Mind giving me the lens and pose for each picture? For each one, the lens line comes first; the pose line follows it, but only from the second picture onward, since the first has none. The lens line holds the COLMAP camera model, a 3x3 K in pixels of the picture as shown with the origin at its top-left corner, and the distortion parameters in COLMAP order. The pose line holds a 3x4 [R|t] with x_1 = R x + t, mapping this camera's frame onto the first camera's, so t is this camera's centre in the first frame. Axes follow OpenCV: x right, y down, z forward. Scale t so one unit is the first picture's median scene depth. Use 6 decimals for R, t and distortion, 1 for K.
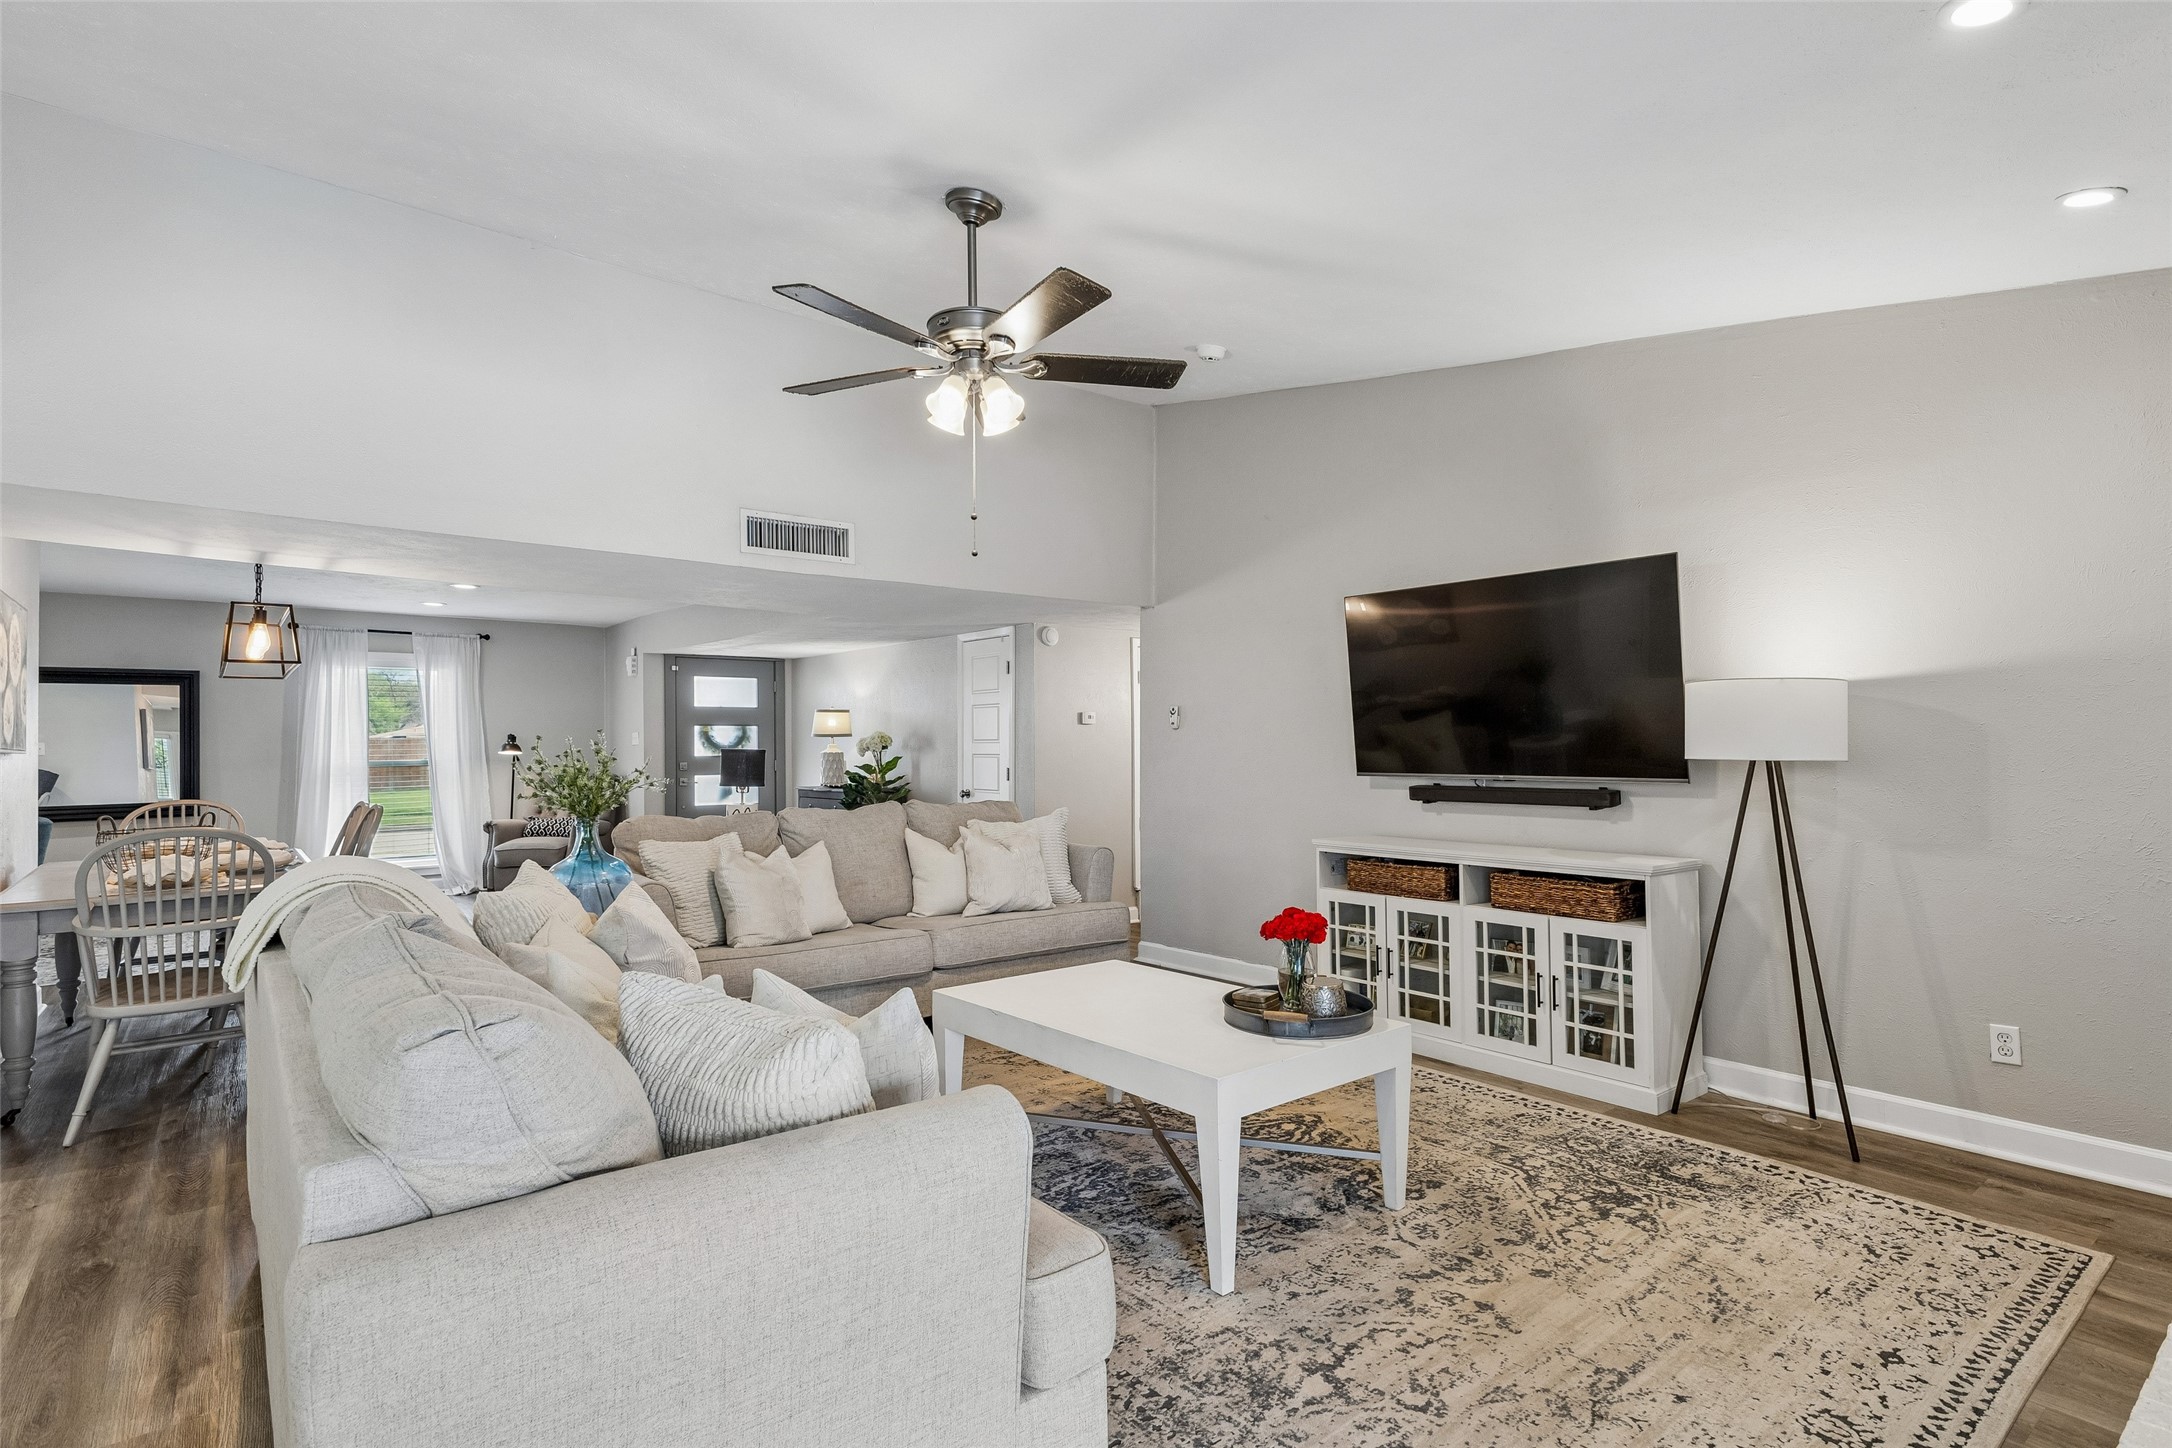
lens RADIAL K [[1077.2, 0, 1084.2], [0, 1077.2, 721.7], [0, 0, 1]] dist [-0.000077, 0.000096]
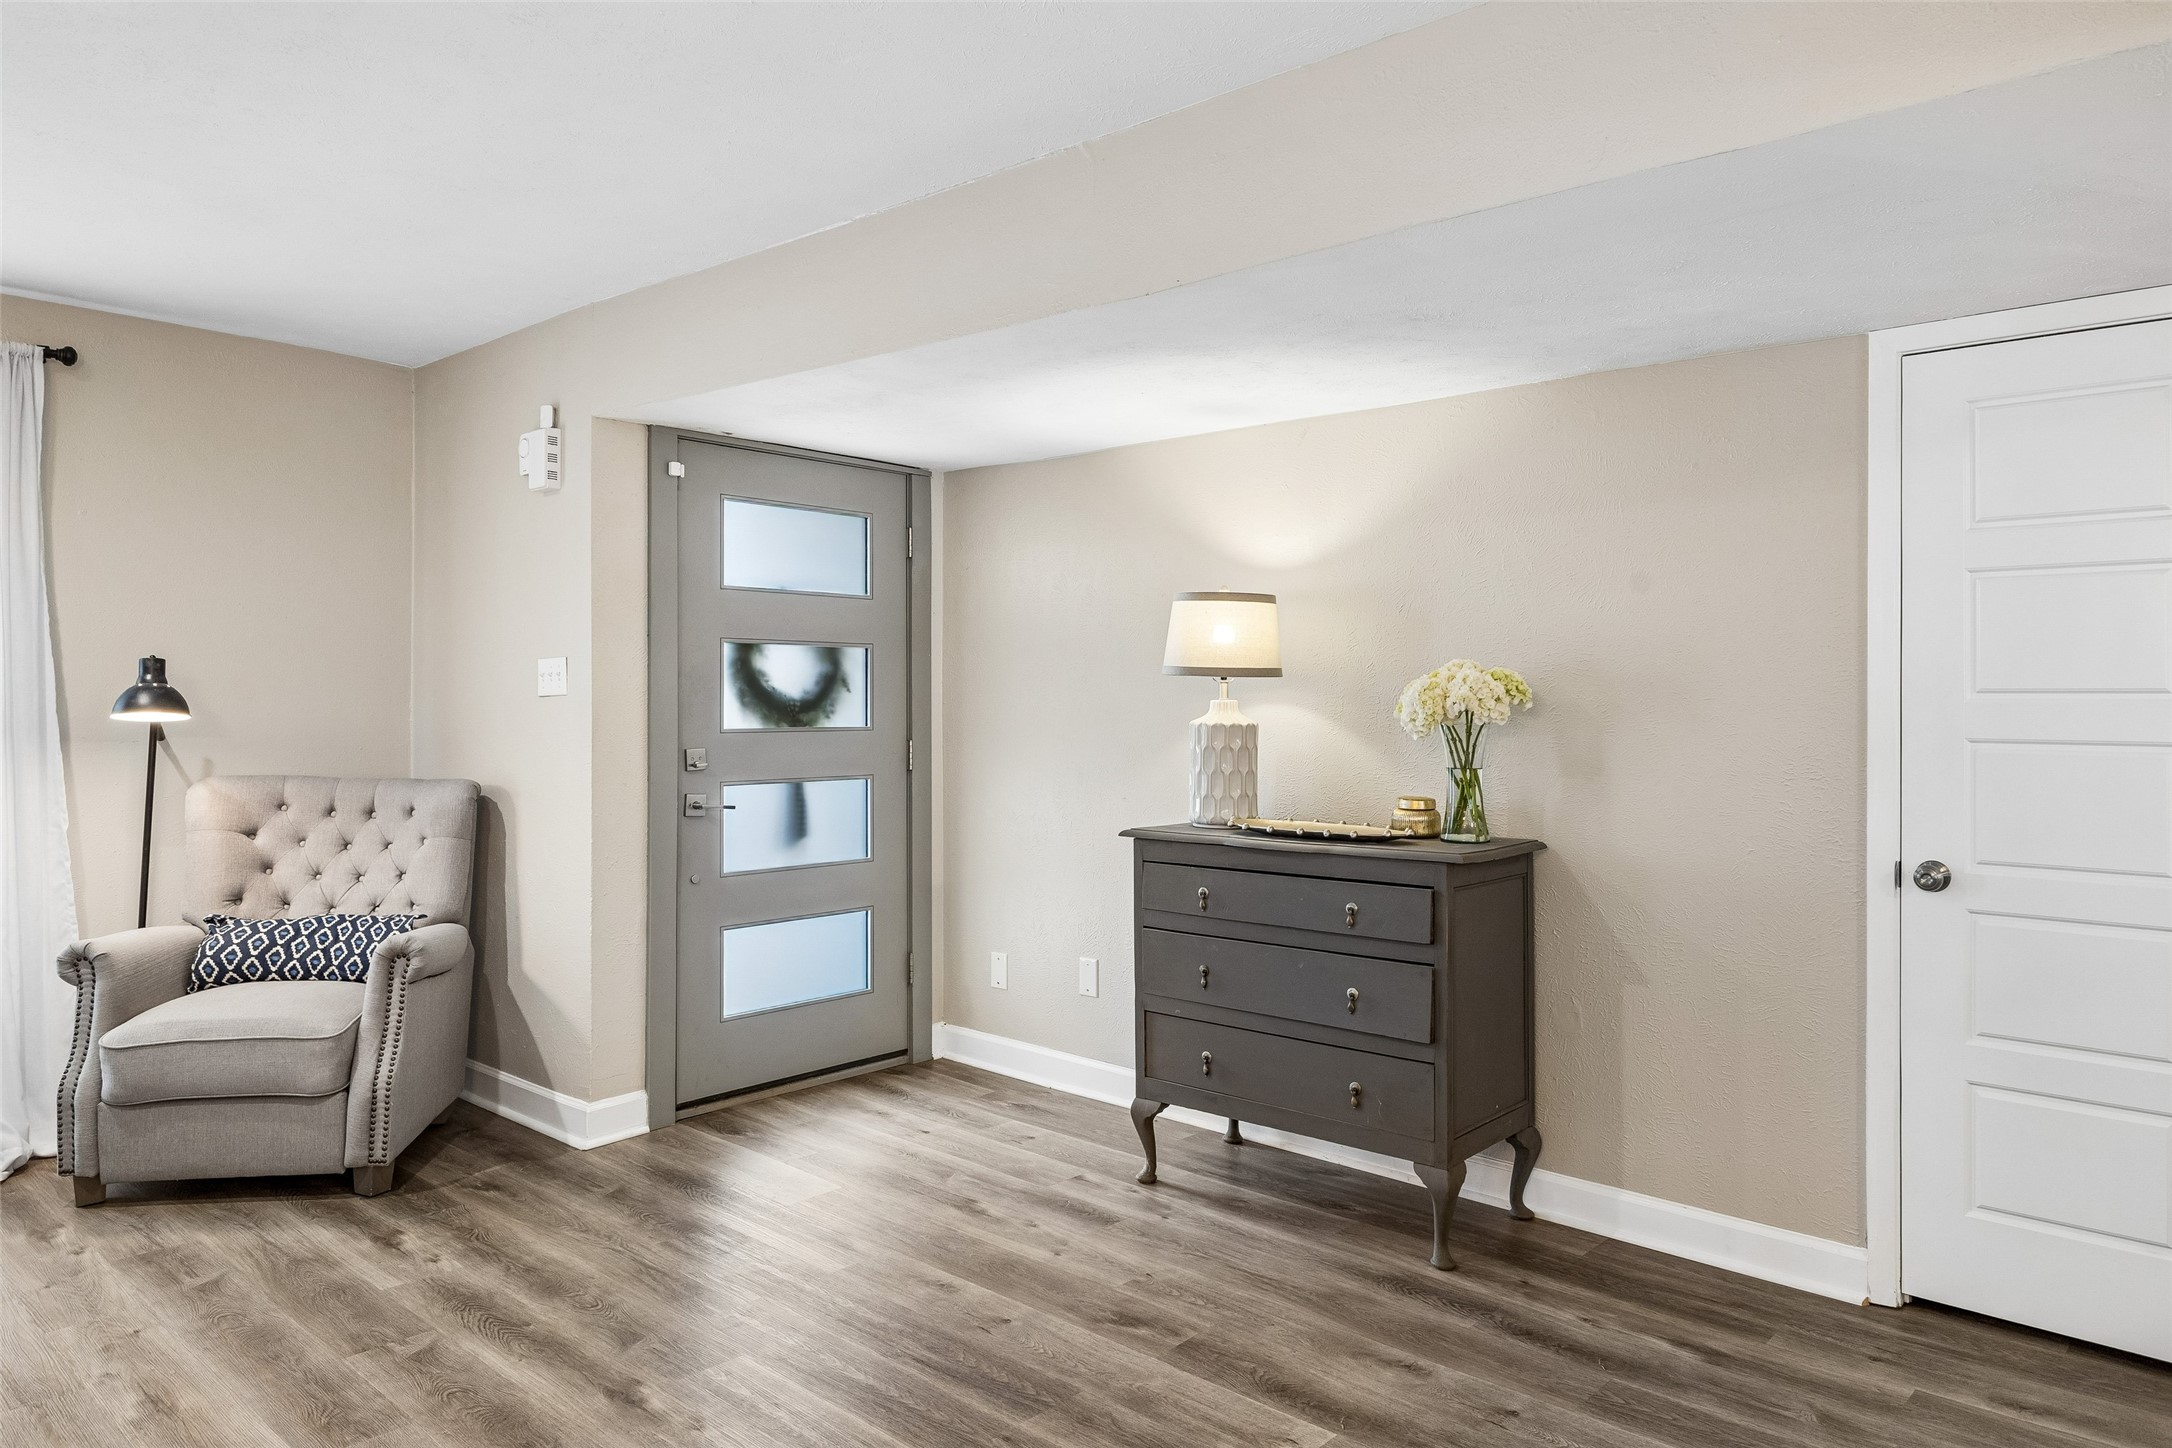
lens RADIAL K [[1463.8, 0, 1110.9], [0, 1463.8, 674.0], [0, 0, 1]] dist [-0.012213, -0.004985]
pose [[0.987730, 0.013325, 0.155603, -0.317389], [-0.012805, 0.999909, -0.004344, 0.014486], [-0.155646, 0.002299, 0.987810, 0.530773]]
